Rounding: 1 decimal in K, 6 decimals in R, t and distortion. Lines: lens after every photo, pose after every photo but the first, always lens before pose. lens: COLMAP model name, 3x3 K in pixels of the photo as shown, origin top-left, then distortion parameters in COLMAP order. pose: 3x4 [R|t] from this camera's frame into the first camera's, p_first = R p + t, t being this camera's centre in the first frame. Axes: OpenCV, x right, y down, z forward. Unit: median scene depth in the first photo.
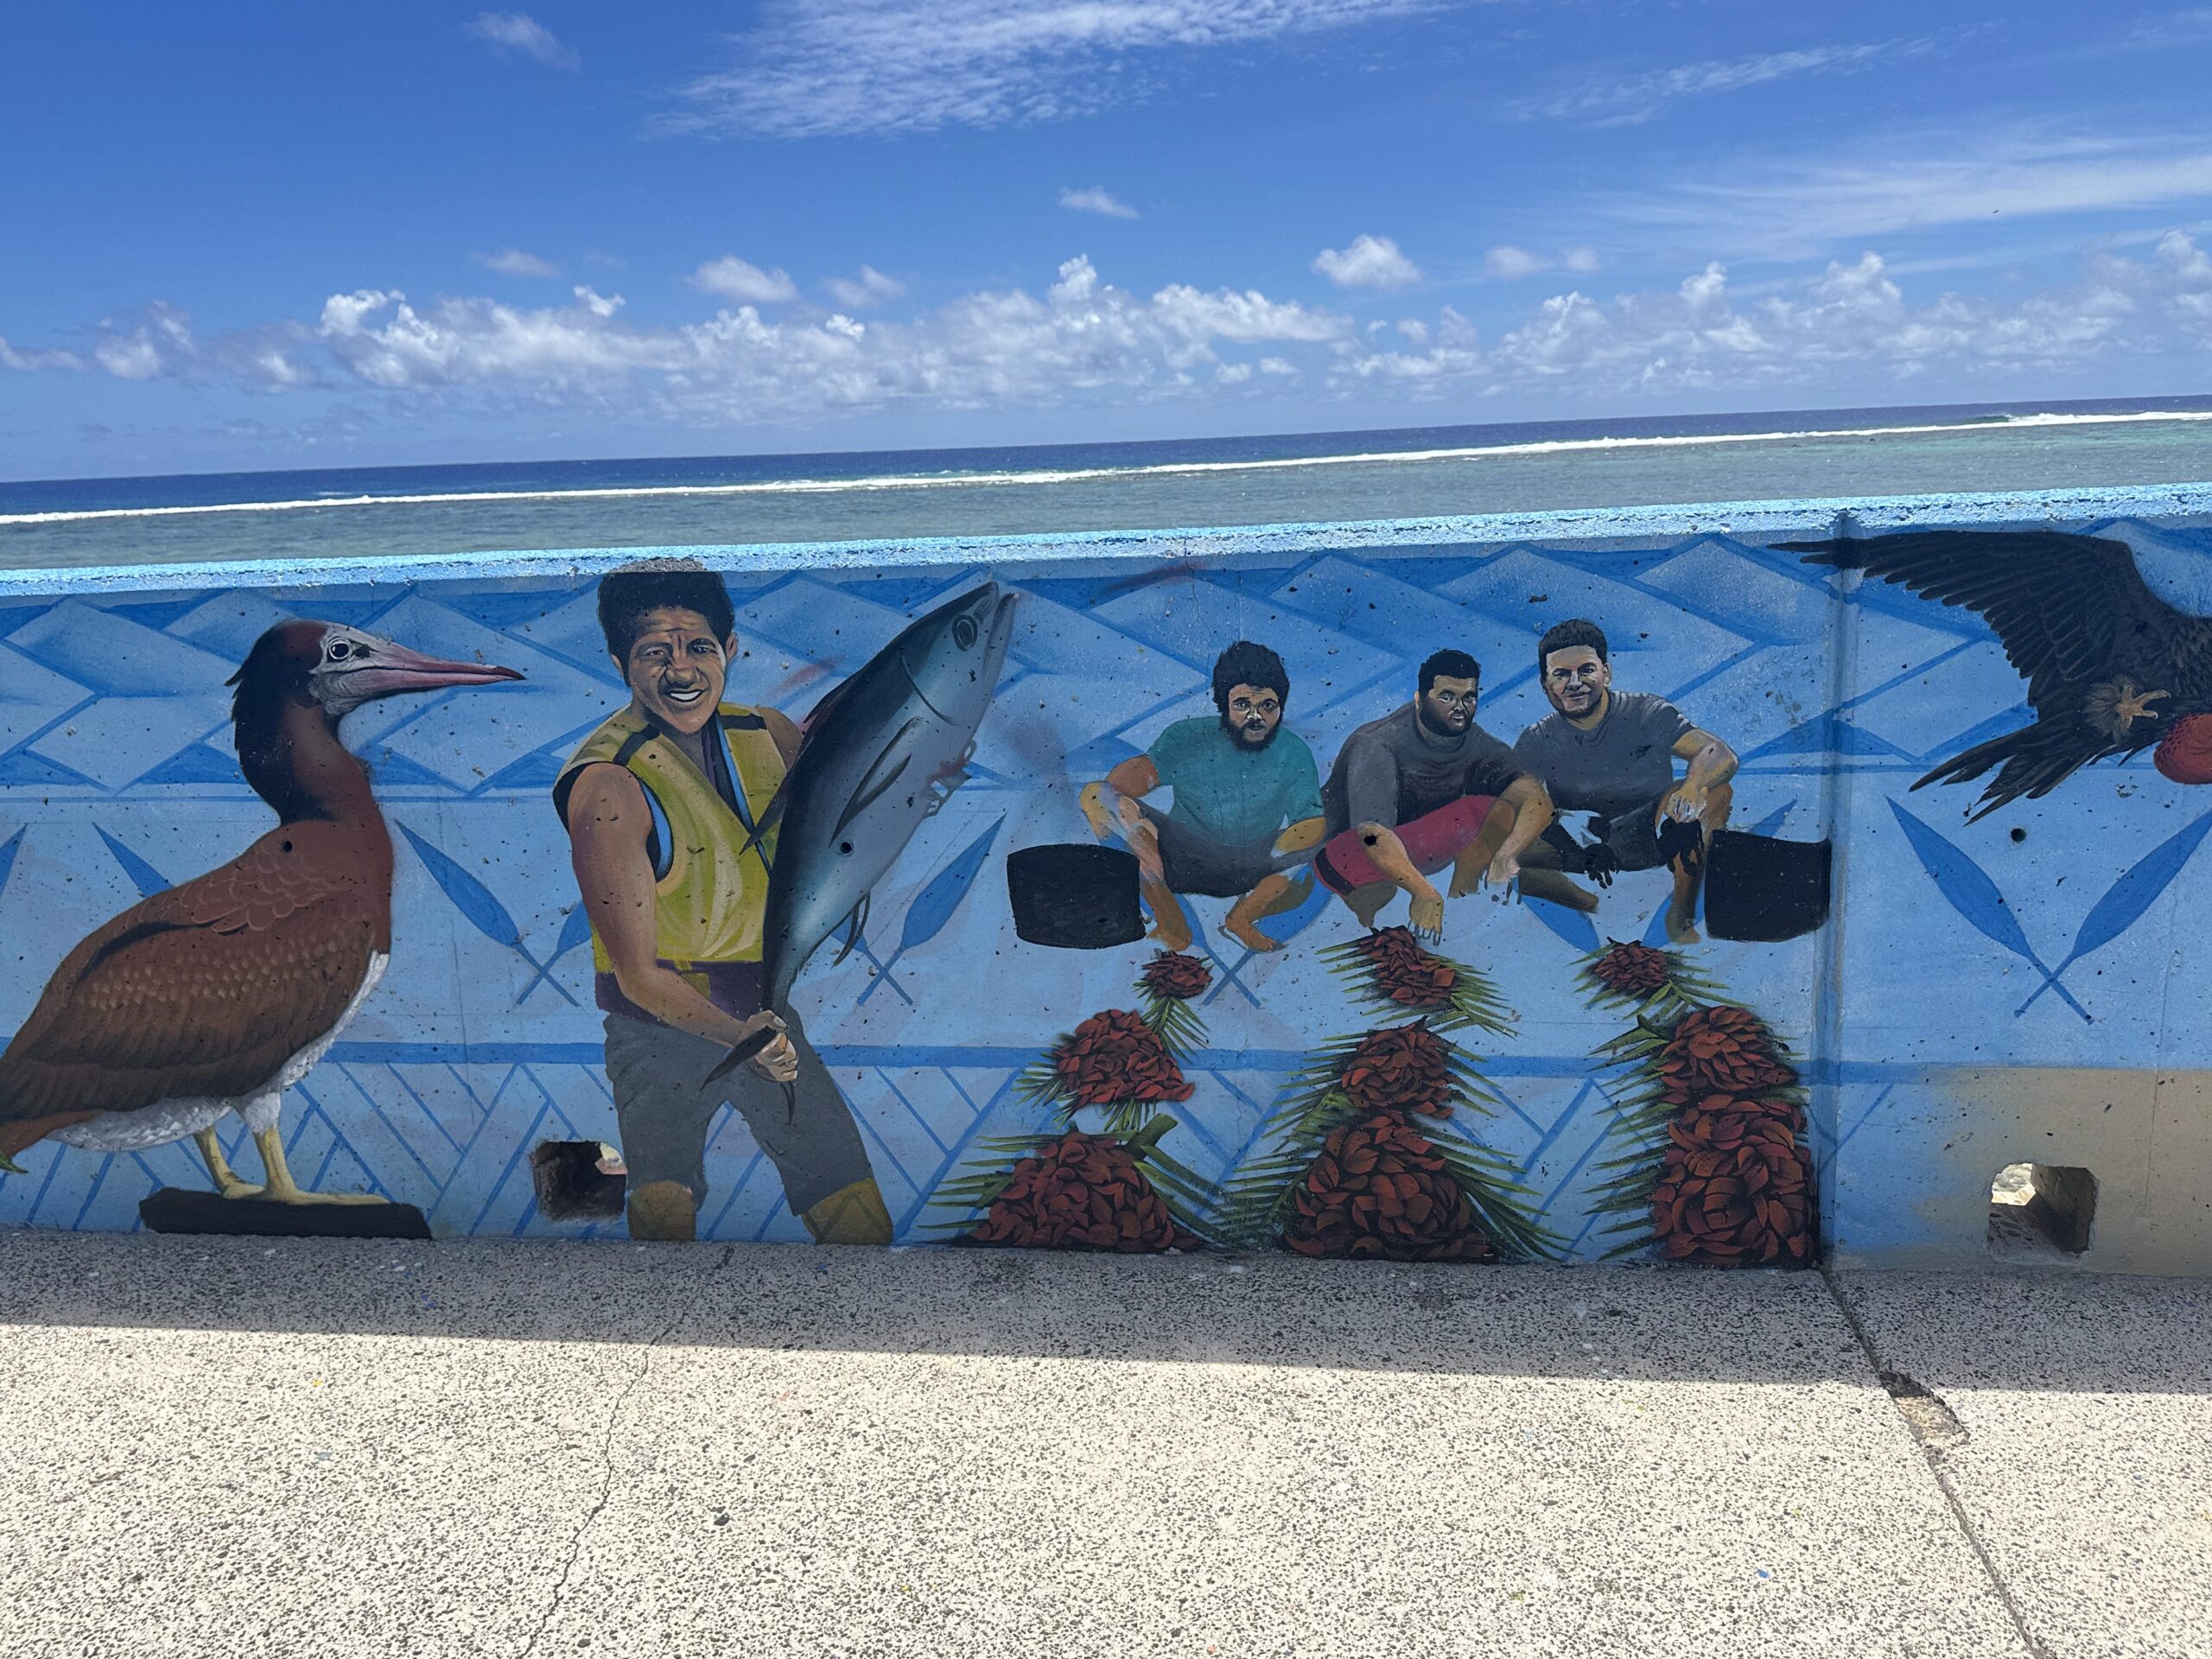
lens RADIAL K [[1743.7, 0, 1143.3], [0, 1743.7, 839.6], [0, 0, 1]] dist [0.013206, -0.017624]
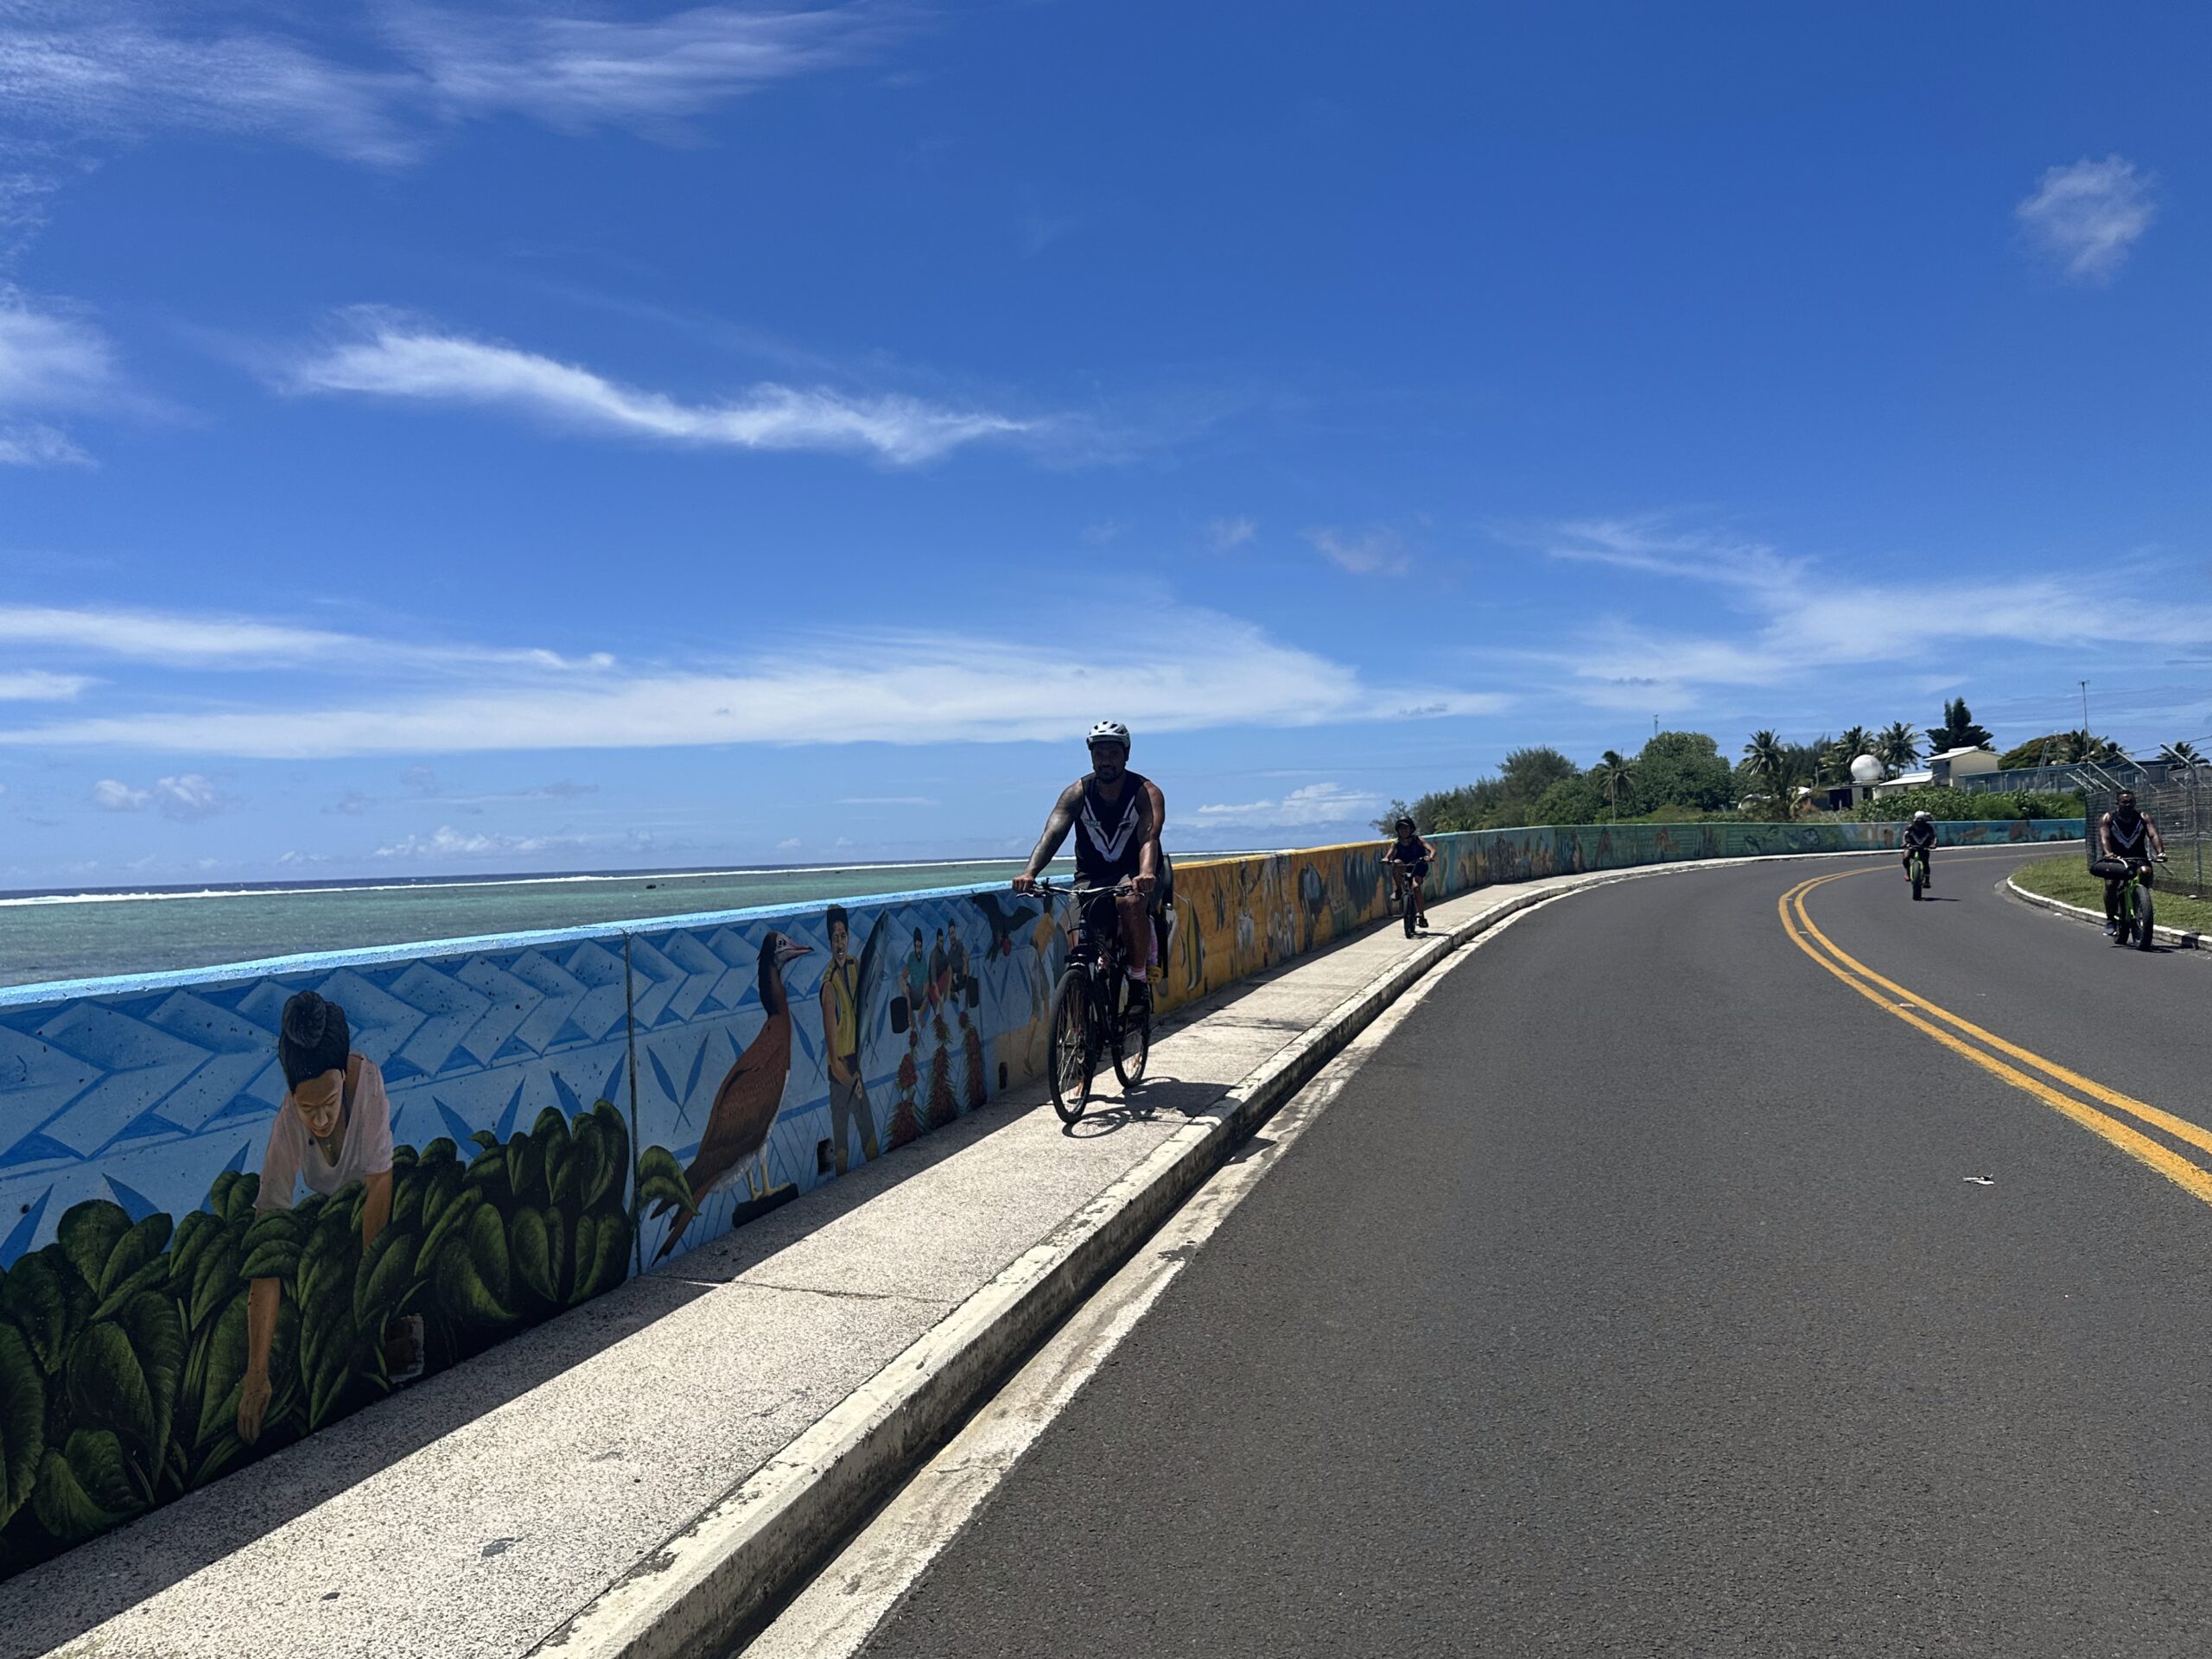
lens RADIAL K [[1743.7, 0, 1112.1], [0, 1743.7, 841.3], [0, 0, 1]] dist [0.013206, -0.017624]
pose [[0.125568, 0.036298, 0.991421, -0.292312], [0.254286, 0.964769, -0.067528, 0.003966], [-0.958943, 0.260584, 0.111914, 0.024813]]
